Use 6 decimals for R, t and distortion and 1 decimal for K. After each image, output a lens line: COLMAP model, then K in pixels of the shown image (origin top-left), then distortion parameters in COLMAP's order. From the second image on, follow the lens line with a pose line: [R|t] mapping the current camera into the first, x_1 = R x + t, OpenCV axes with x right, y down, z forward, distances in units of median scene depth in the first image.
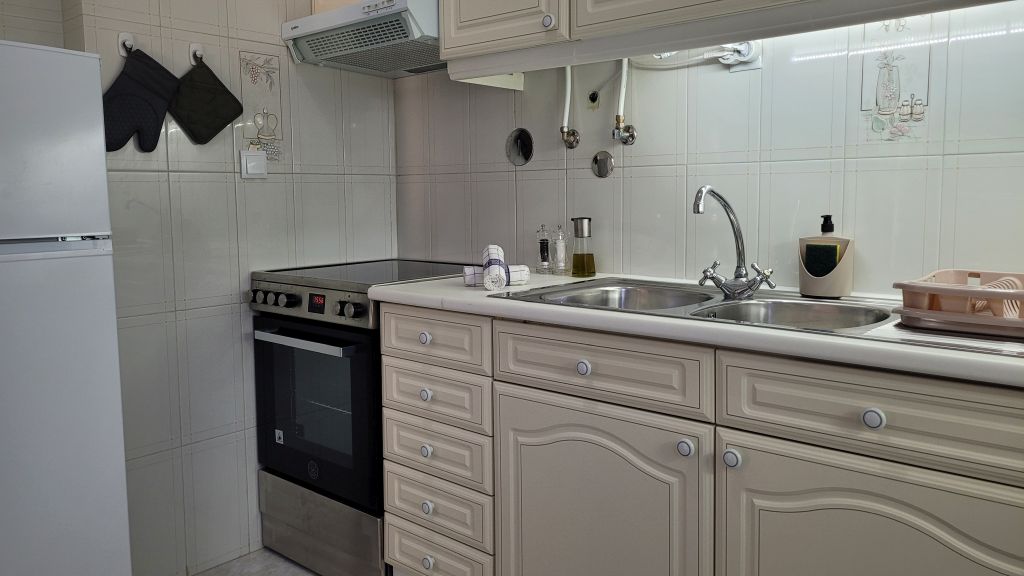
lens RADIAL K [[760.0, 0, 512.6], [0, 760.0, 257.9], [0, 0, 1]] dist [0.058366, -0.047538]
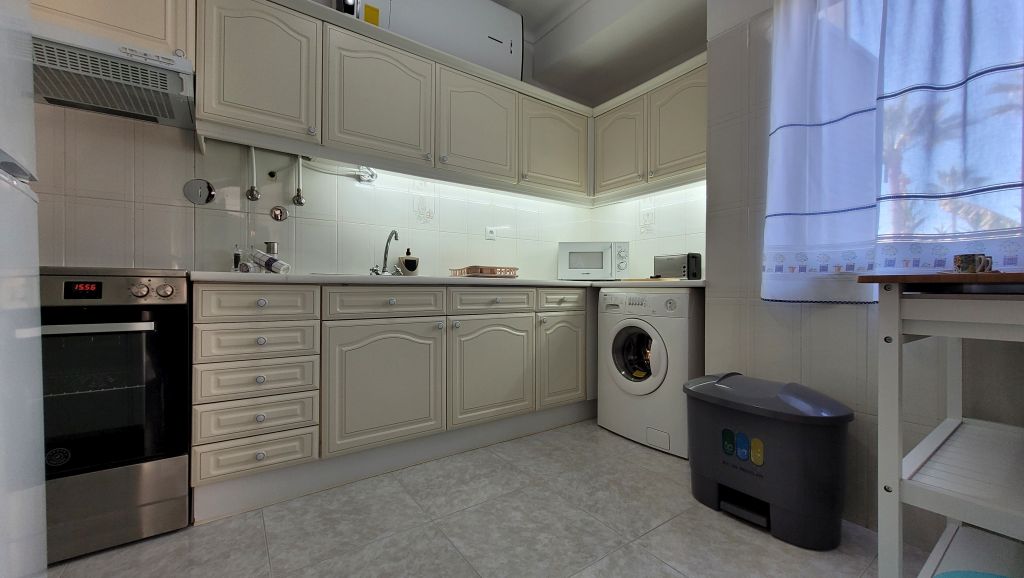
lens RADIAL K [[393.0, 0, 512.0], [0, 393.0, 289.0], [0, 0, 1]] dist [0.000618, 0.000027]
pose [[0.252666, 0.007778, 0.967522, -0.711004], [0.068707, 0.997299, -0.025960, 0.126018], [-0.965111, 0.073035, 0.251449, 0.305819]]
